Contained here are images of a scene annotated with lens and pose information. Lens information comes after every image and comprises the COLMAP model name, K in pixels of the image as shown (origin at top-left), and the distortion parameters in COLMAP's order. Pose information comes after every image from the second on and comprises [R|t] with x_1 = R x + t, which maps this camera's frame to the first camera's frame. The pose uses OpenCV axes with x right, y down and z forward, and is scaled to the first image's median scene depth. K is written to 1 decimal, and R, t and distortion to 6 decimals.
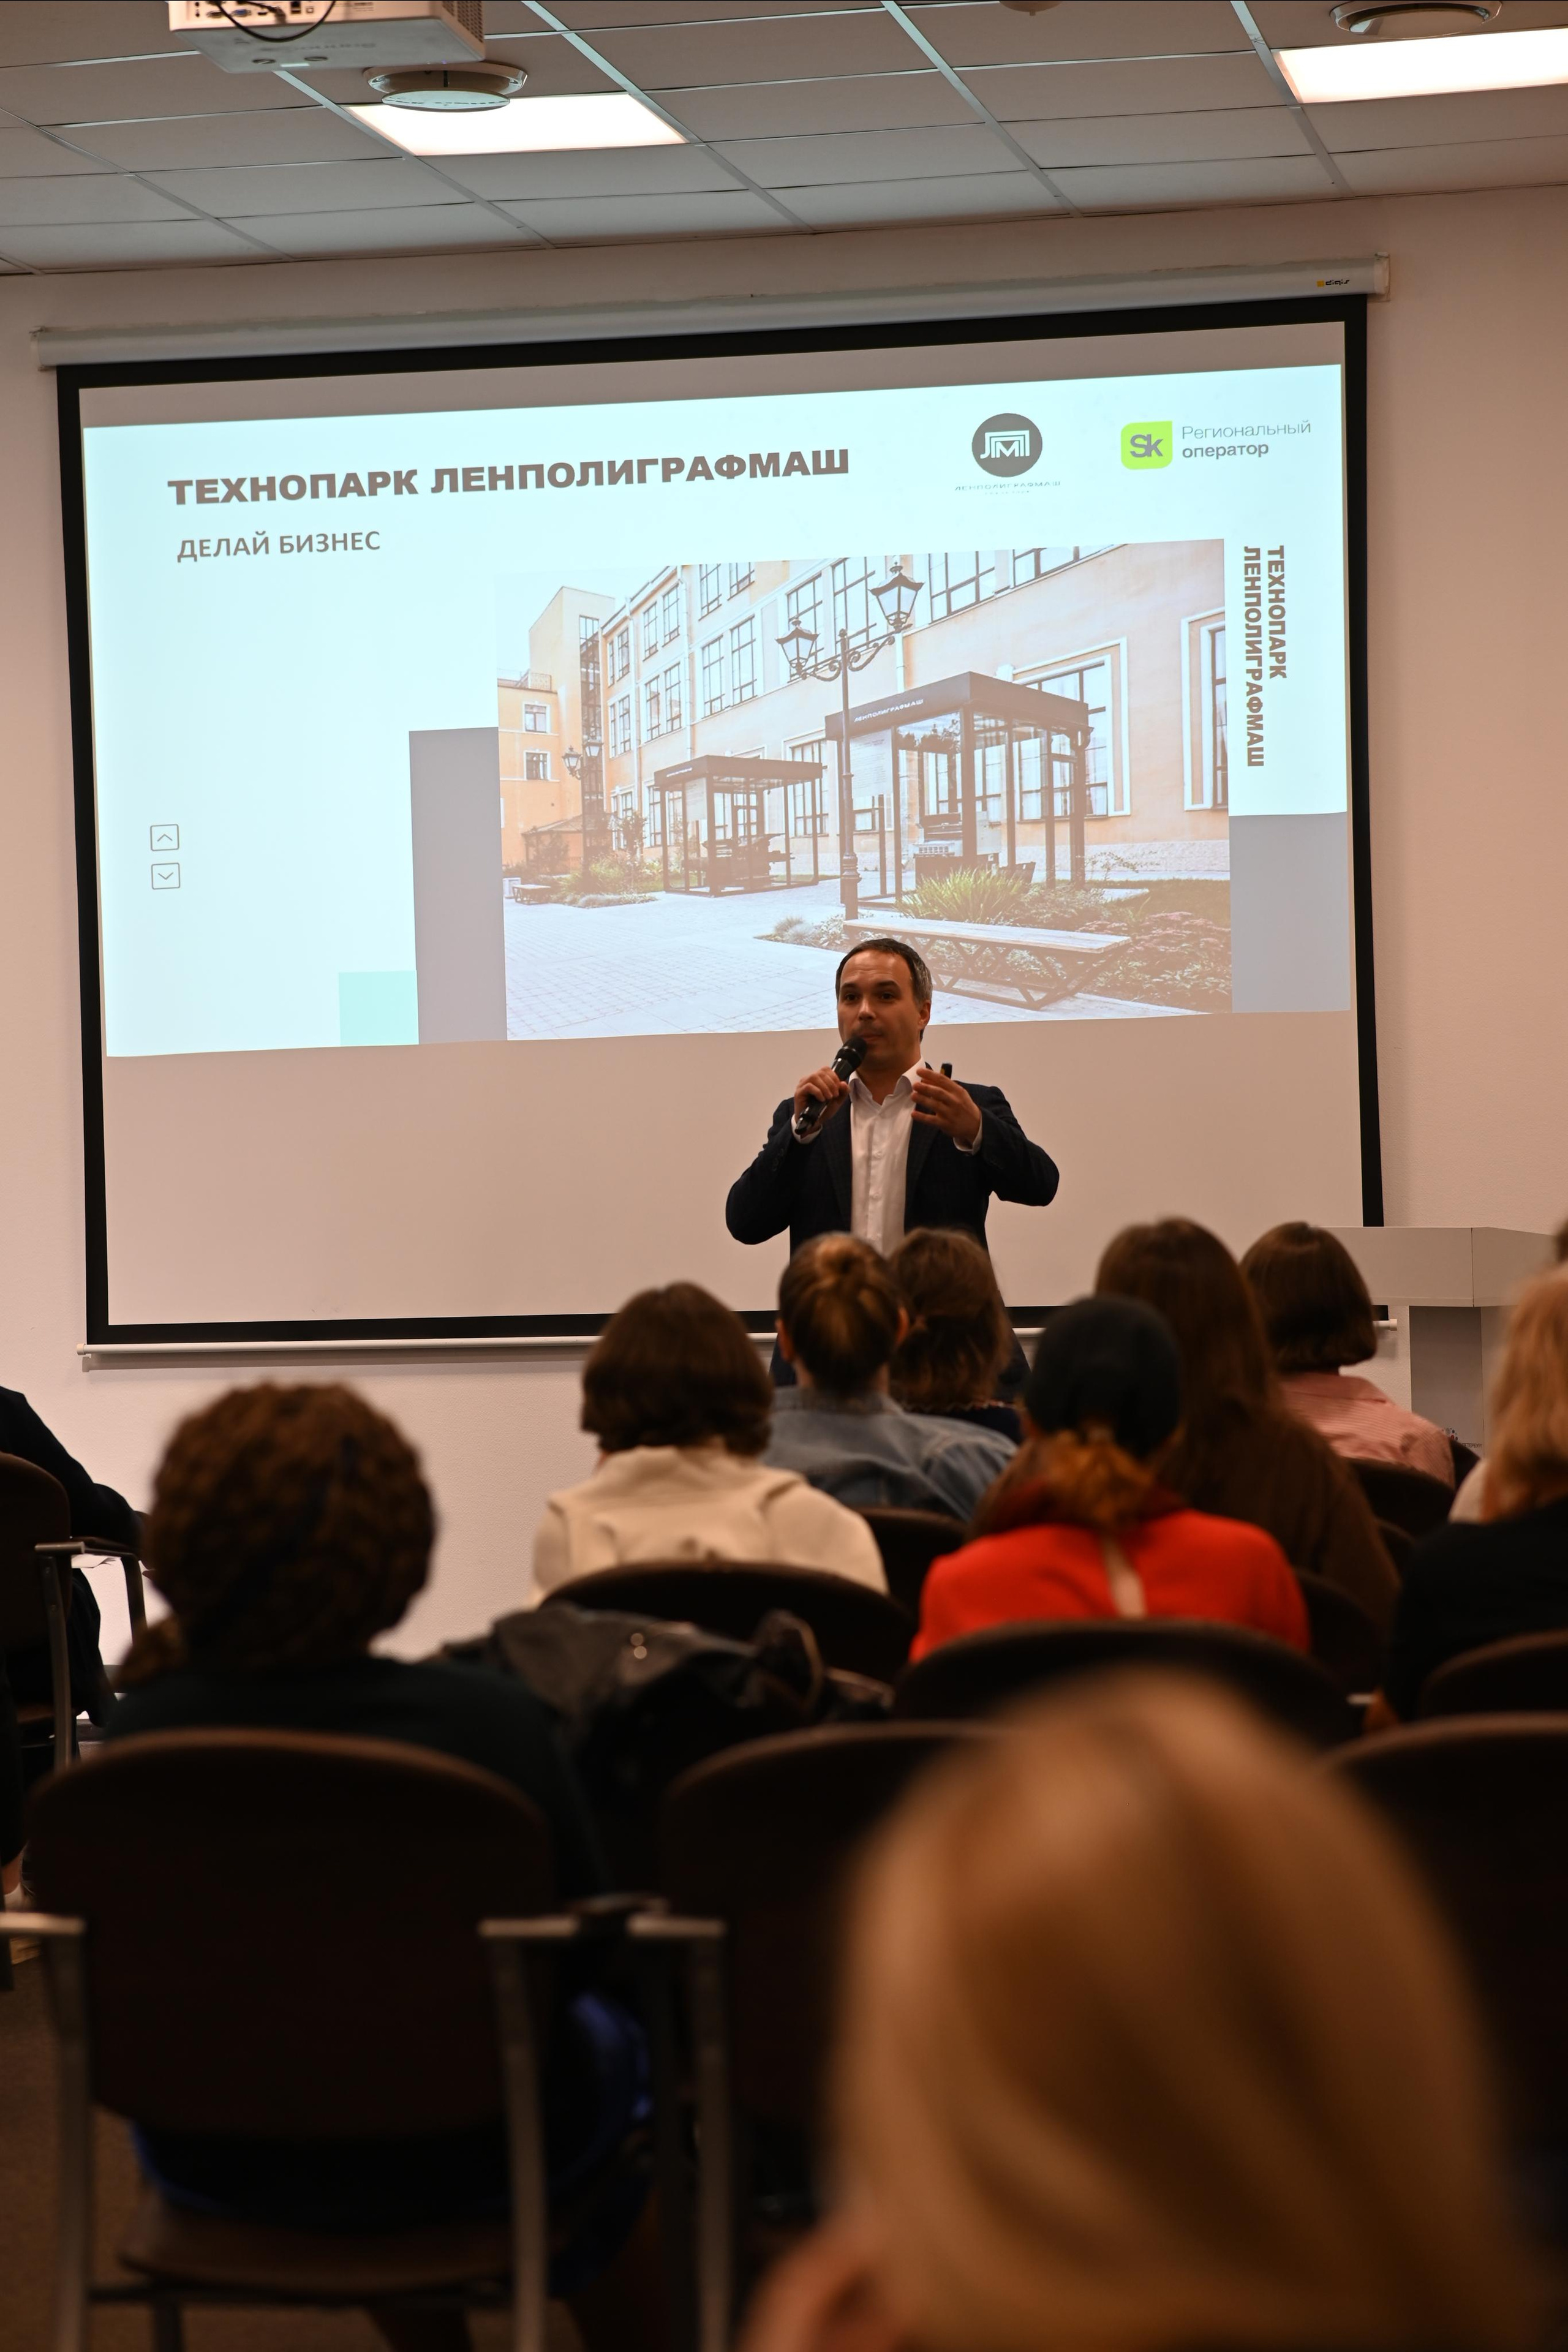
lens RADIAL K [[5745.0, 0, 785.8], [0, 5745.0, 1173.8], [0, 0, 1]] dist [0.289762, 0.000000]
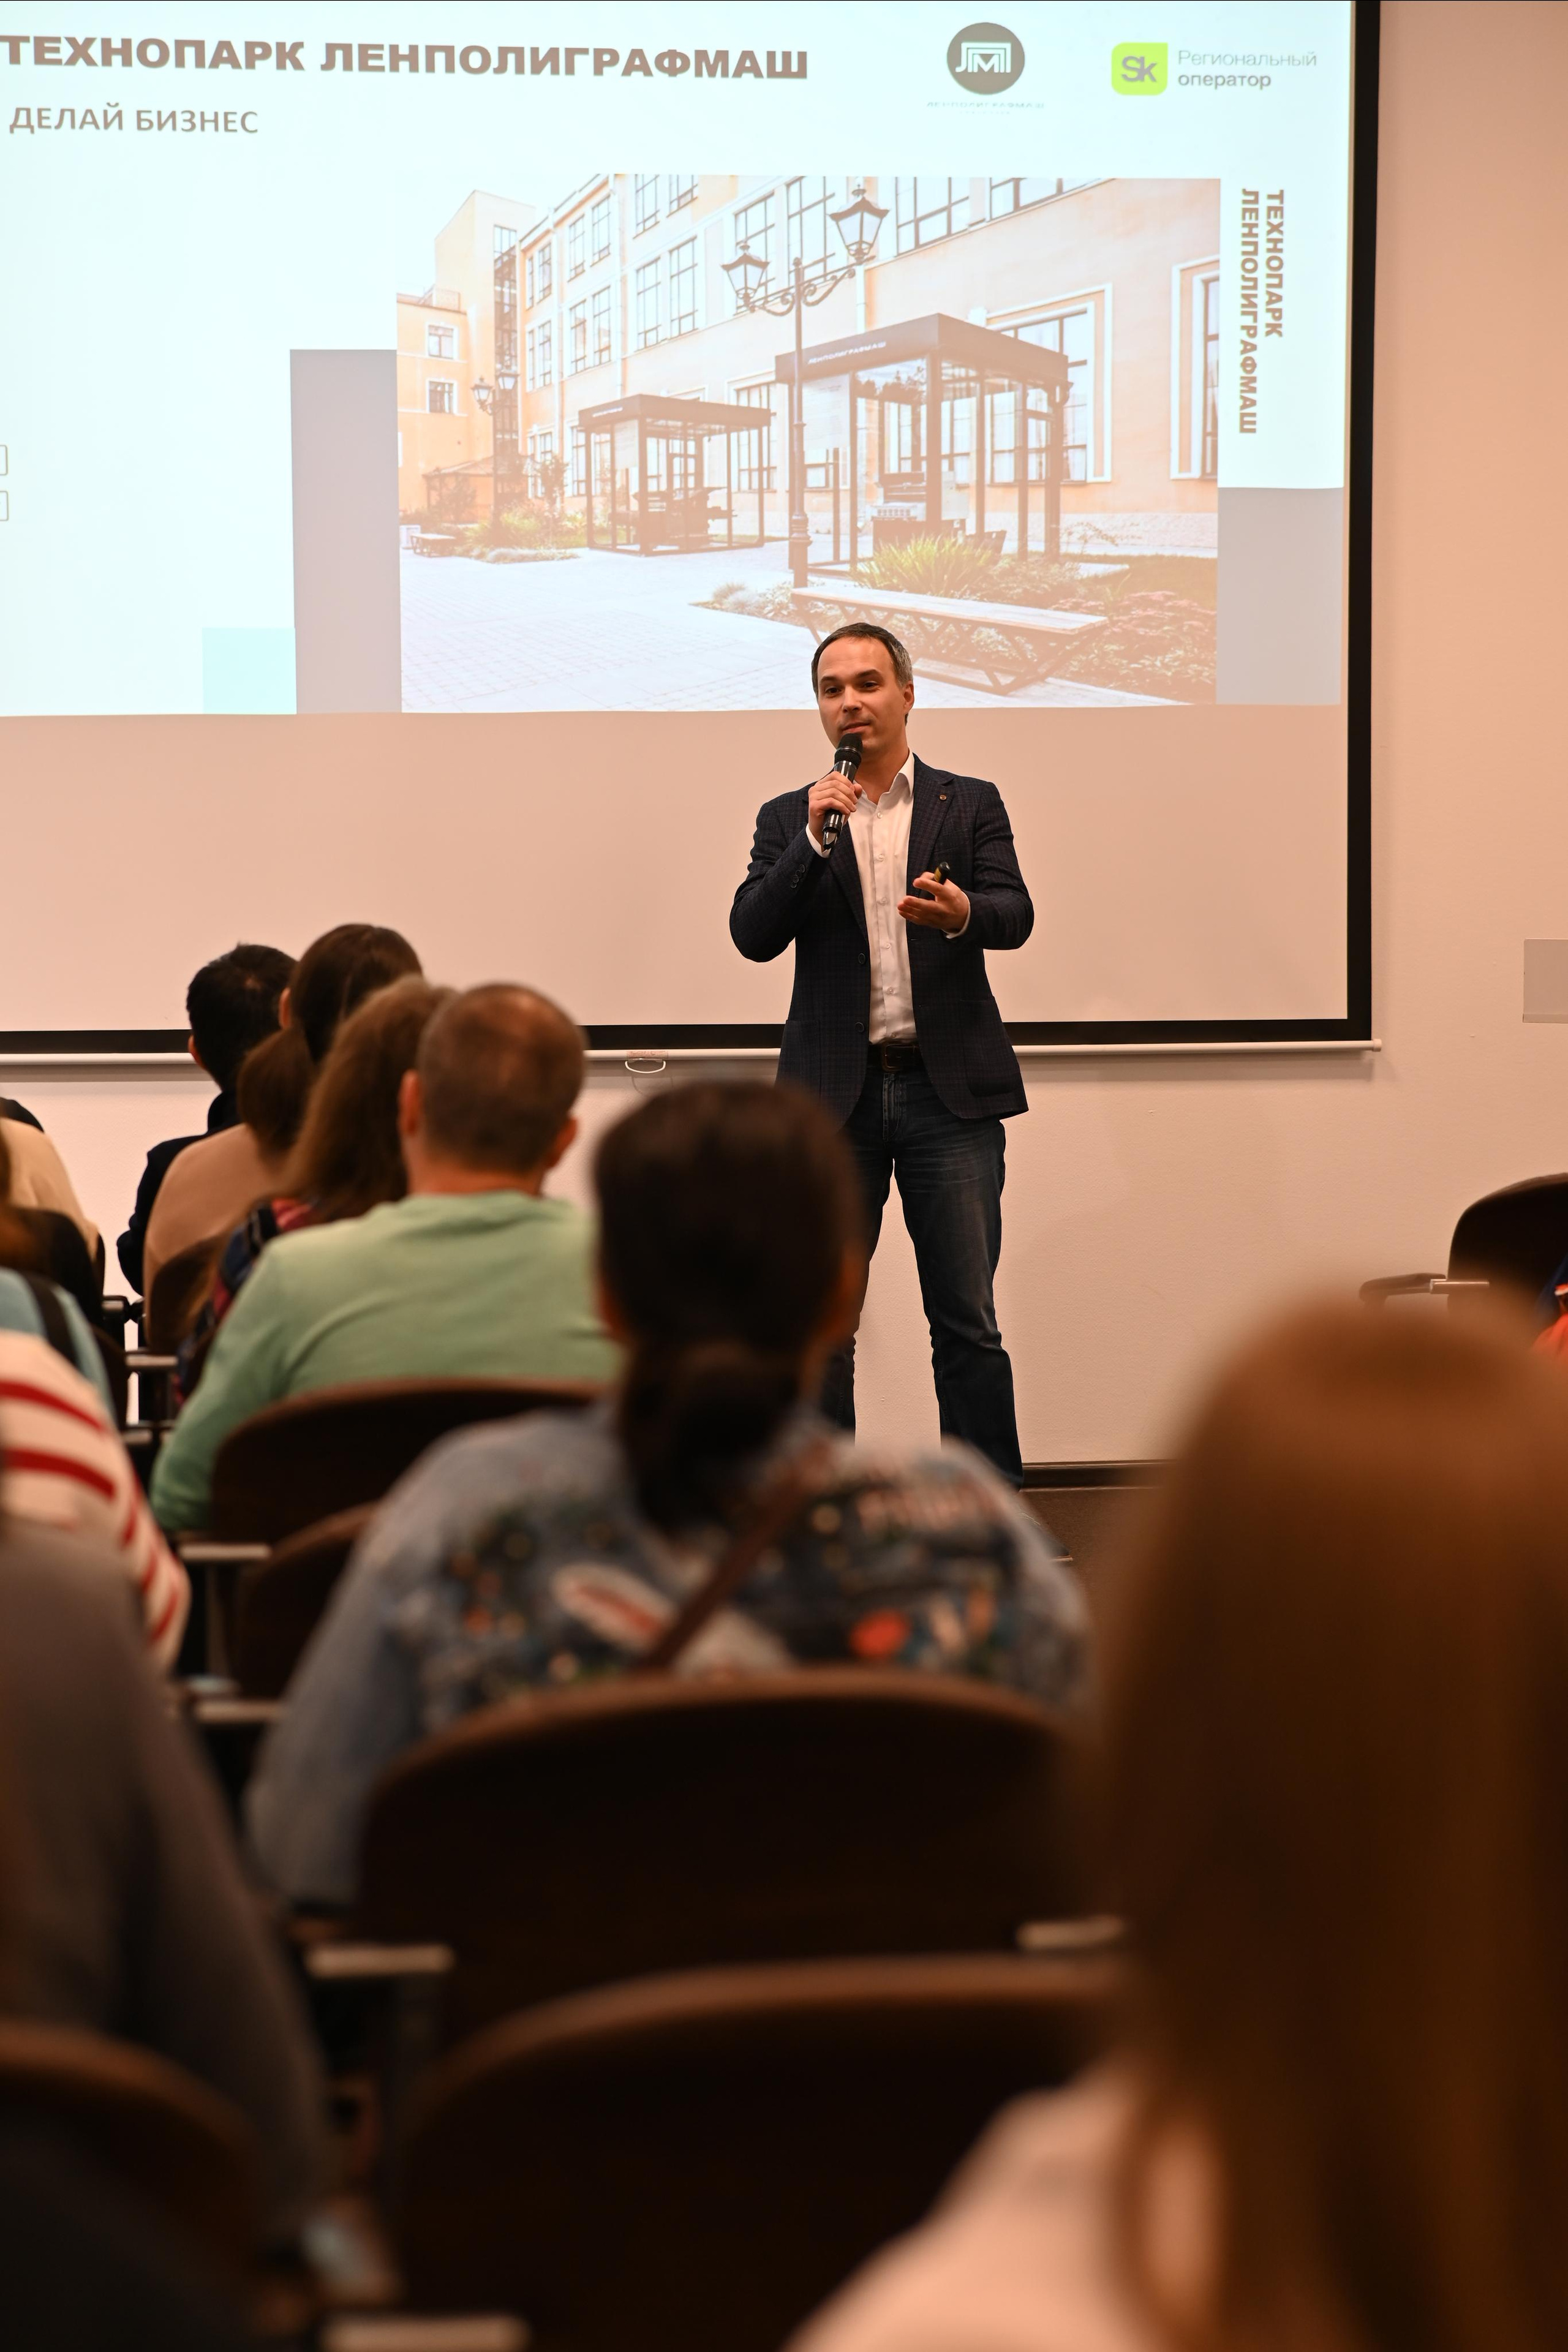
lens RADIAL K [[5745.0, 0, 783.7], [0, 5745.0, 1183.1], [0, 0, 1]] dist [0.289762, 0.000000]
pose [[0.944403, 0.000109, 0.328791, -0.286009], [-0.018719, 0.998396, 0.053438, 0.000457], [-0.328258, -0.056622, 0.942890, 0.149507]]
